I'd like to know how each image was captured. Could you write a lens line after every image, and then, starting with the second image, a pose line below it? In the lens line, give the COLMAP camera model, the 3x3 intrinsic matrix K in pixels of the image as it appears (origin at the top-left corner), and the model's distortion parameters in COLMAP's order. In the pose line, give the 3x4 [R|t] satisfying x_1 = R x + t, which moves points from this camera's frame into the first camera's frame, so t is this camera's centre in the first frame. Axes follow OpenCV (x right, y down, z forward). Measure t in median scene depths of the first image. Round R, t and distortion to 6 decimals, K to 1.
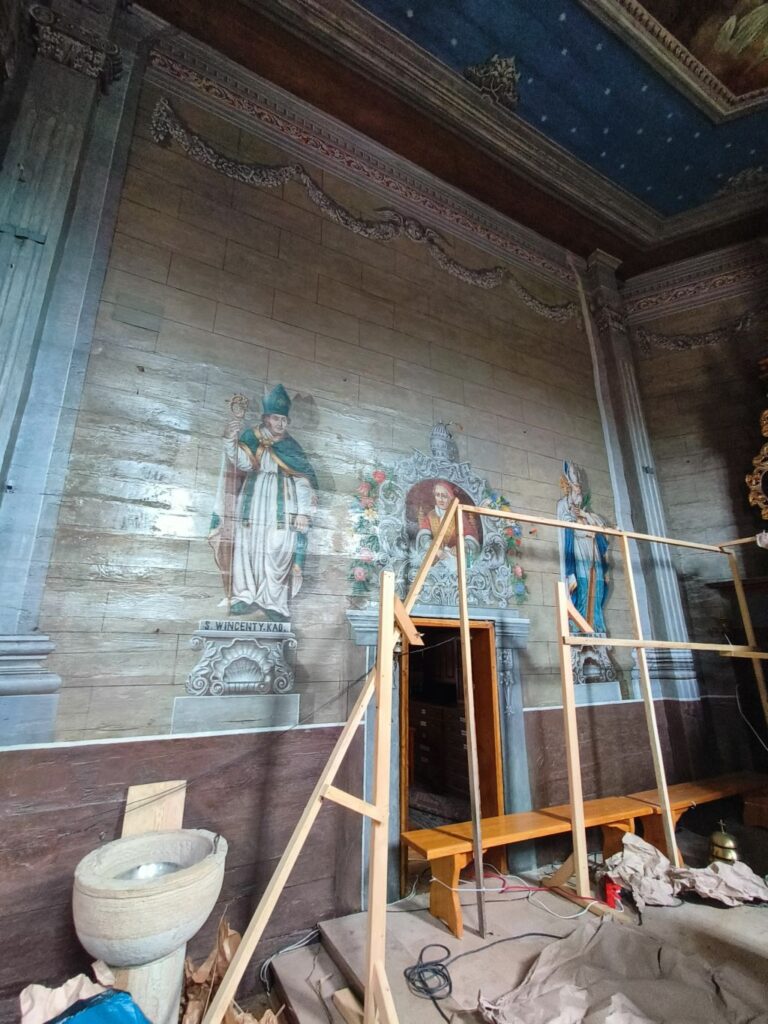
lens RADIAL K [[471.7, 0, 383.3], [0, 471.7, 516.4], [0, 0, 1]] dist [0.001702, 0.000677]
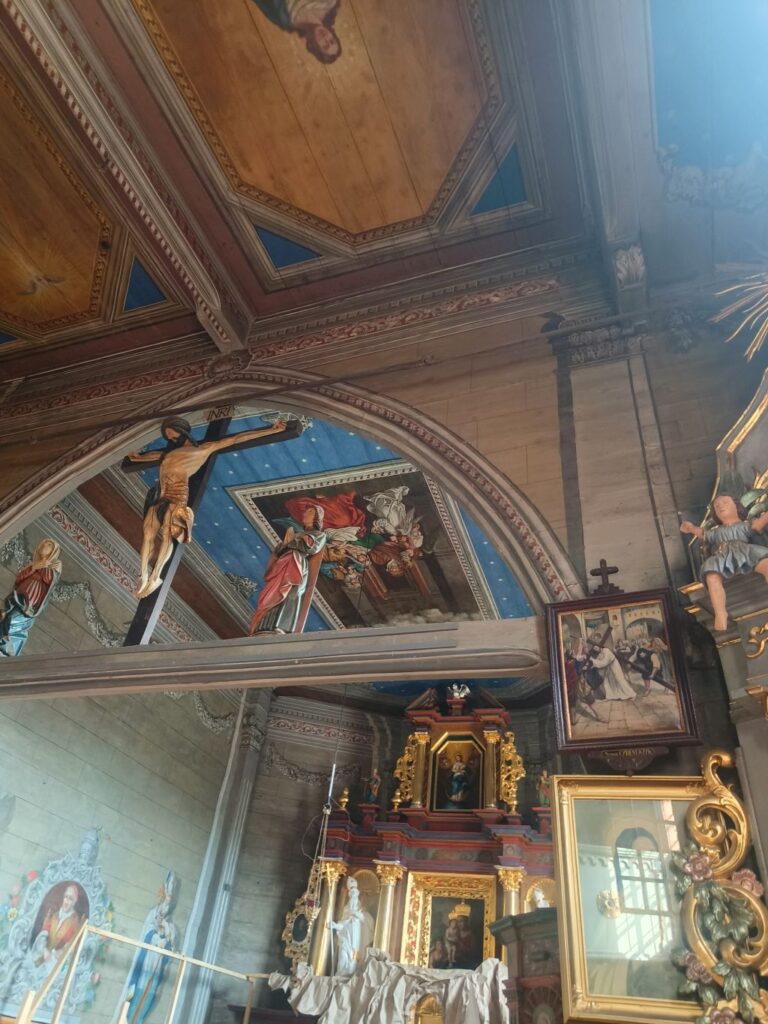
lens RADIAL K [[712.1, 0, 385.2], [0, 712.1, 512.9], [0, 0, 1]] dist [0.010786, 0.001011]
pose [[0.725691, 0.492289, 0.480649, -0.559673], [-0.302630, 0.855780, -0.419589, -0.309820], [-0.617889, 0.159033, 0.770014, -0.915575]]
